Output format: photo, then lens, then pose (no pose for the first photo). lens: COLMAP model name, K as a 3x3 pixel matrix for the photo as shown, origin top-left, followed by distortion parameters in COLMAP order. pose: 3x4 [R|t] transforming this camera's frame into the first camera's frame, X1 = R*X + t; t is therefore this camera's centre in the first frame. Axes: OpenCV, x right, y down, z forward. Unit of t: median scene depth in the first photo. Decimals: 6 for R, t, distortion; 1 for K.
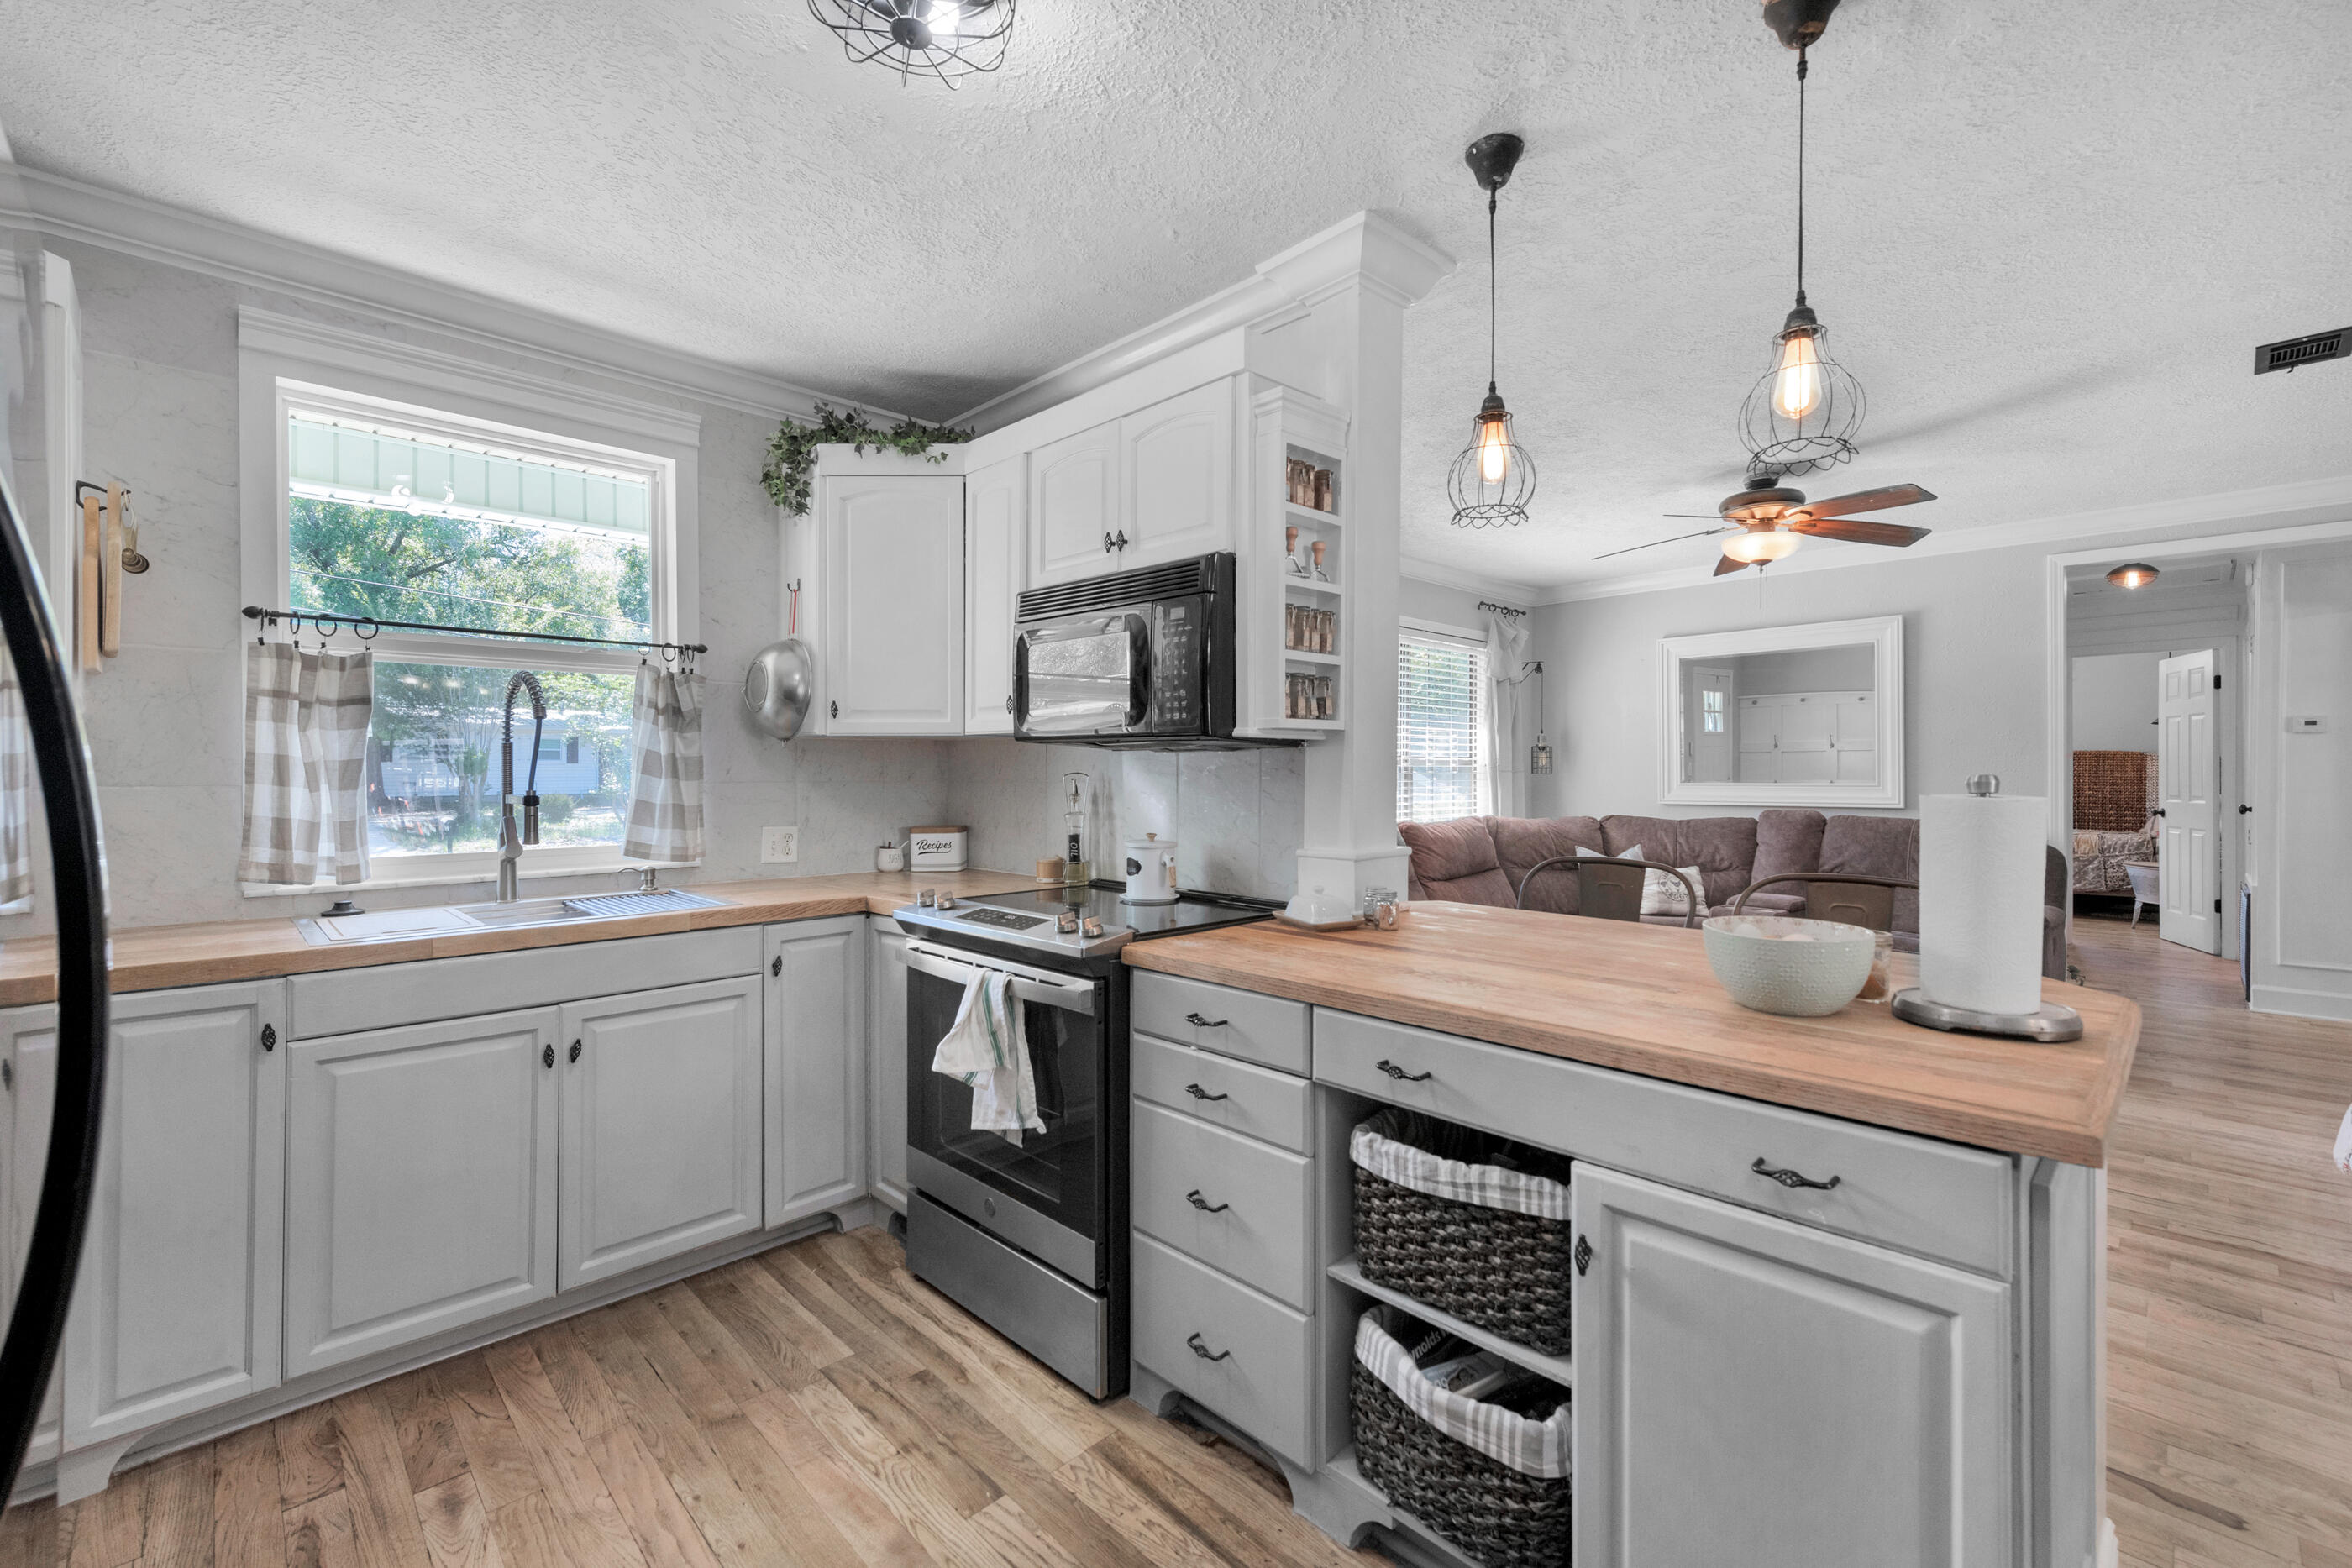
lens RADIAL K [[997.3, 0, 1194.4], [0, 997.3, 775.6], [0, 0, 1]] dist [0.008750, 0.000118]
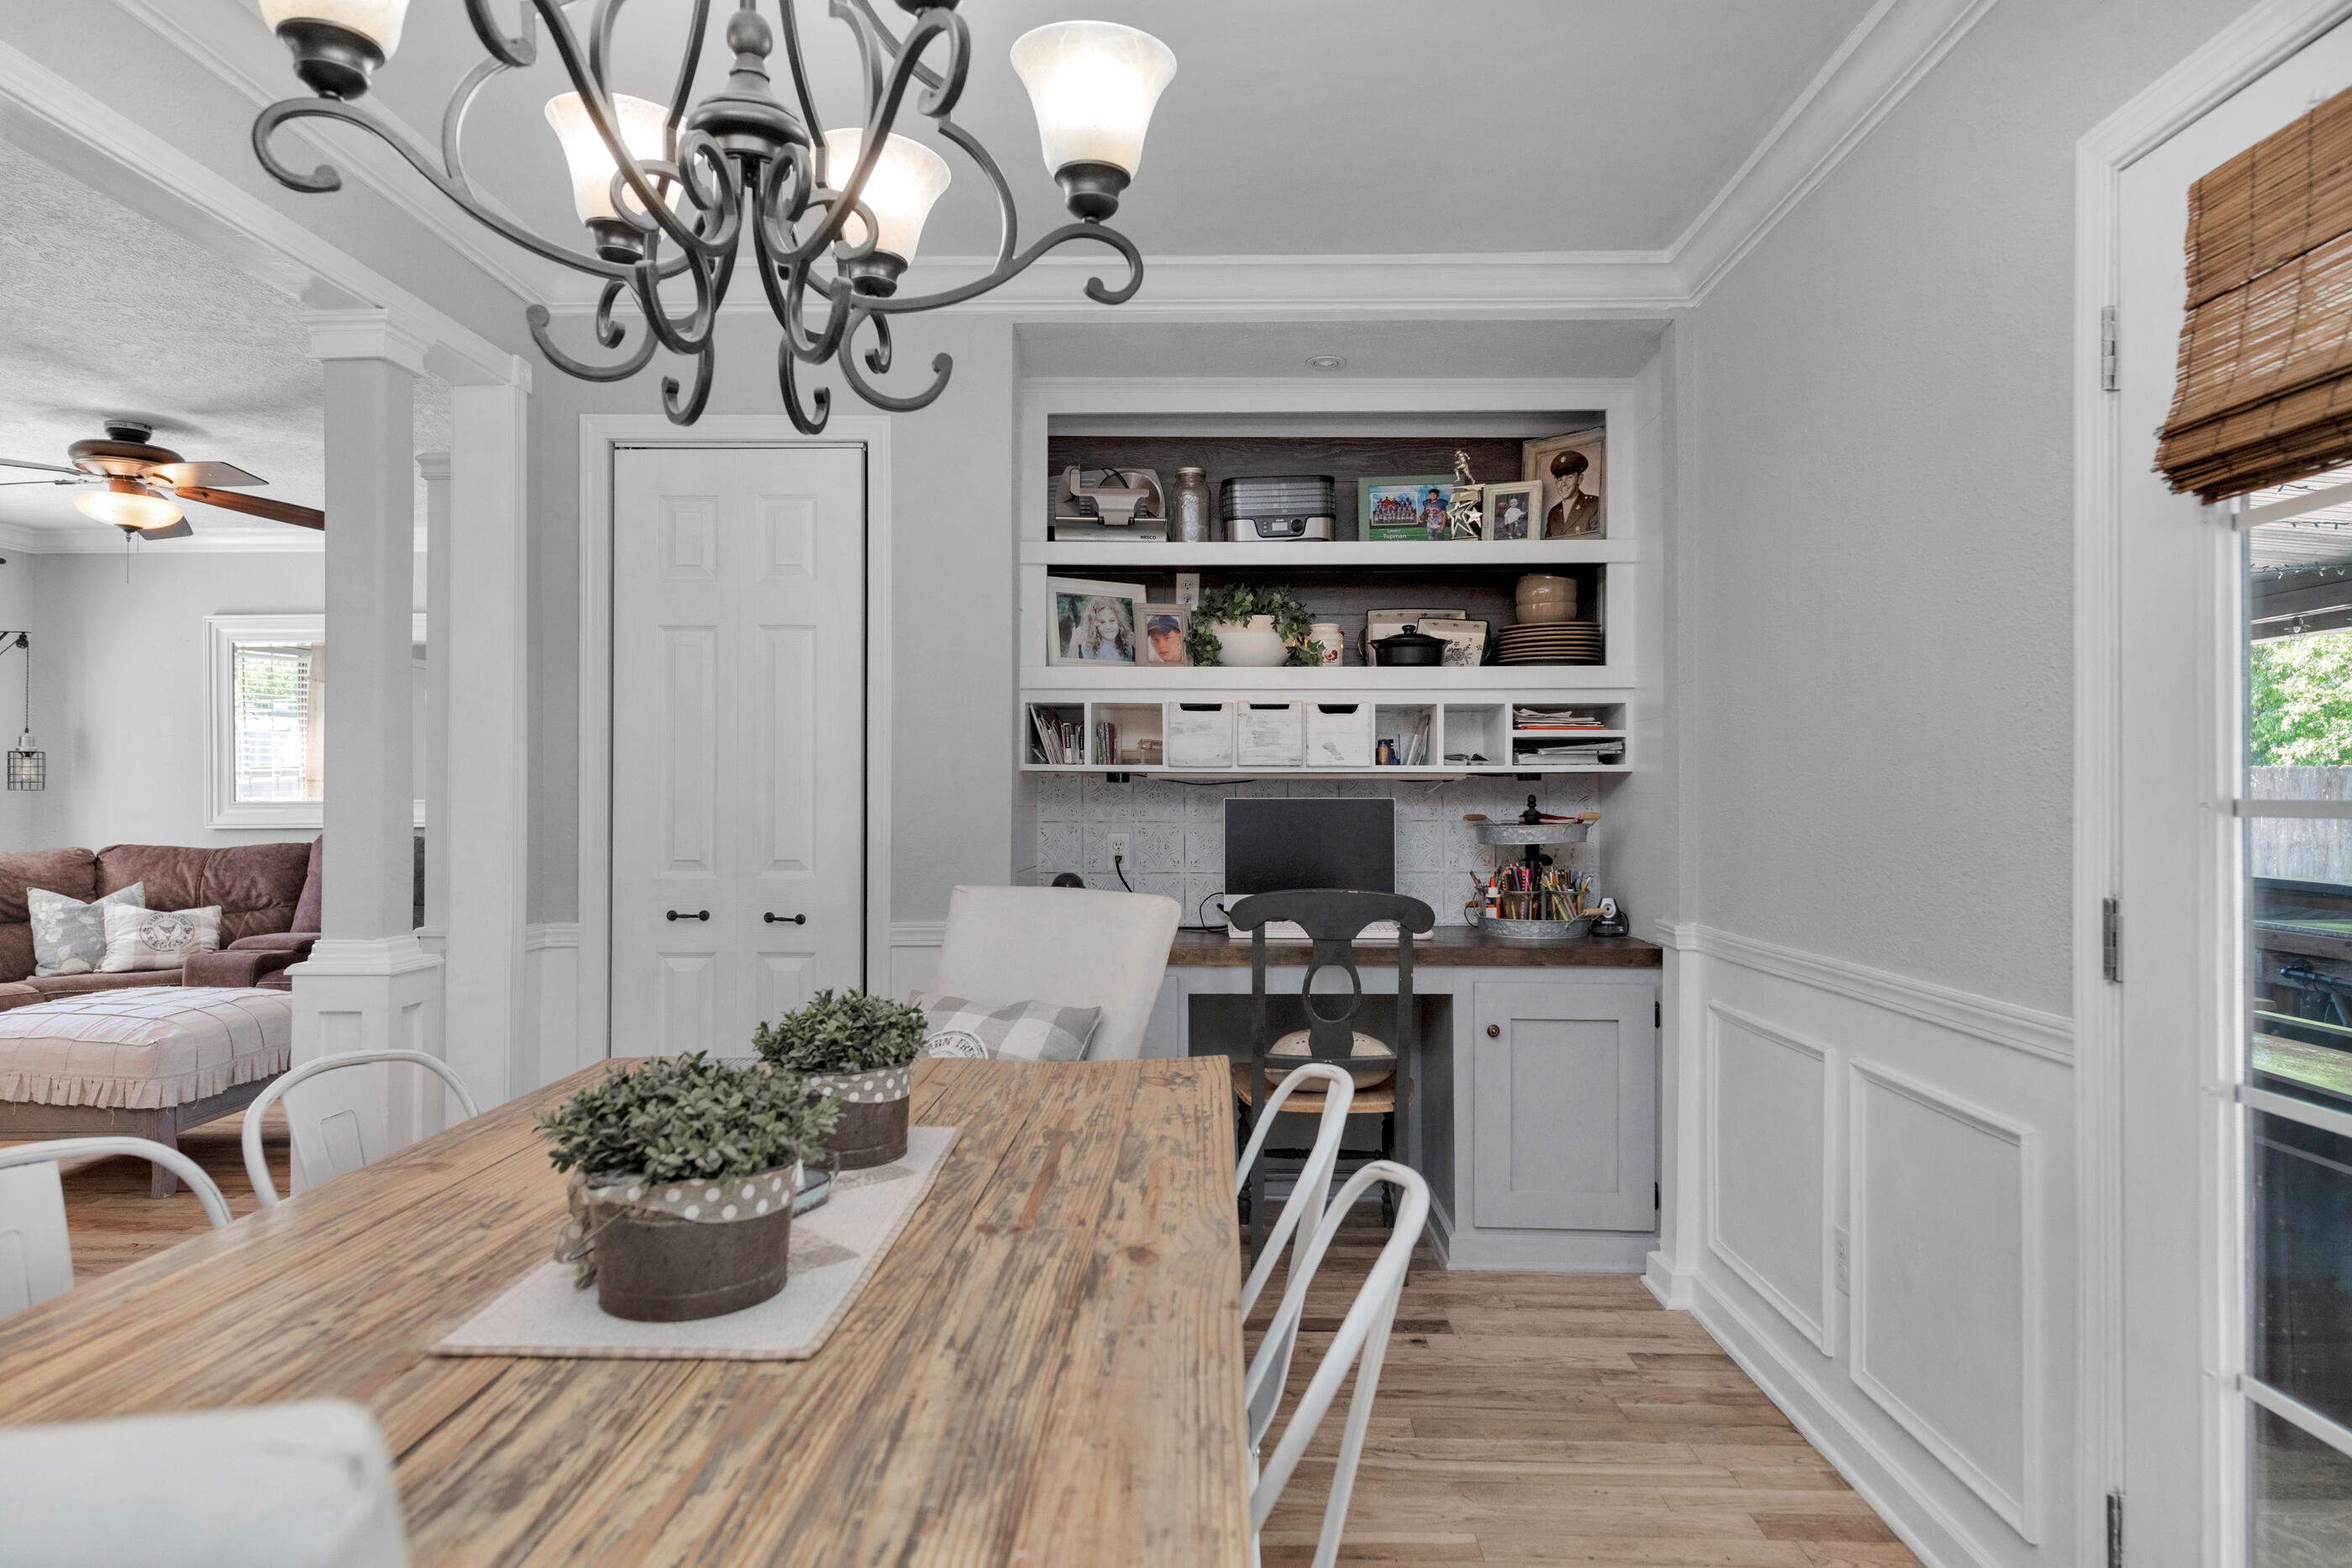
lens RADIAL K [[1348.6, 0, 1158.4], [0, 1348.6, 781.6], [0, 0, 1]] dist [0.004557, 0.000005]
pose [[0.705468, 0.006681, 0.708711, 0.539023], [0.006273, 0.999858, -0.015669, 0.028195], [-0.708714, 0.015500, 0.705325, -0.559131]]
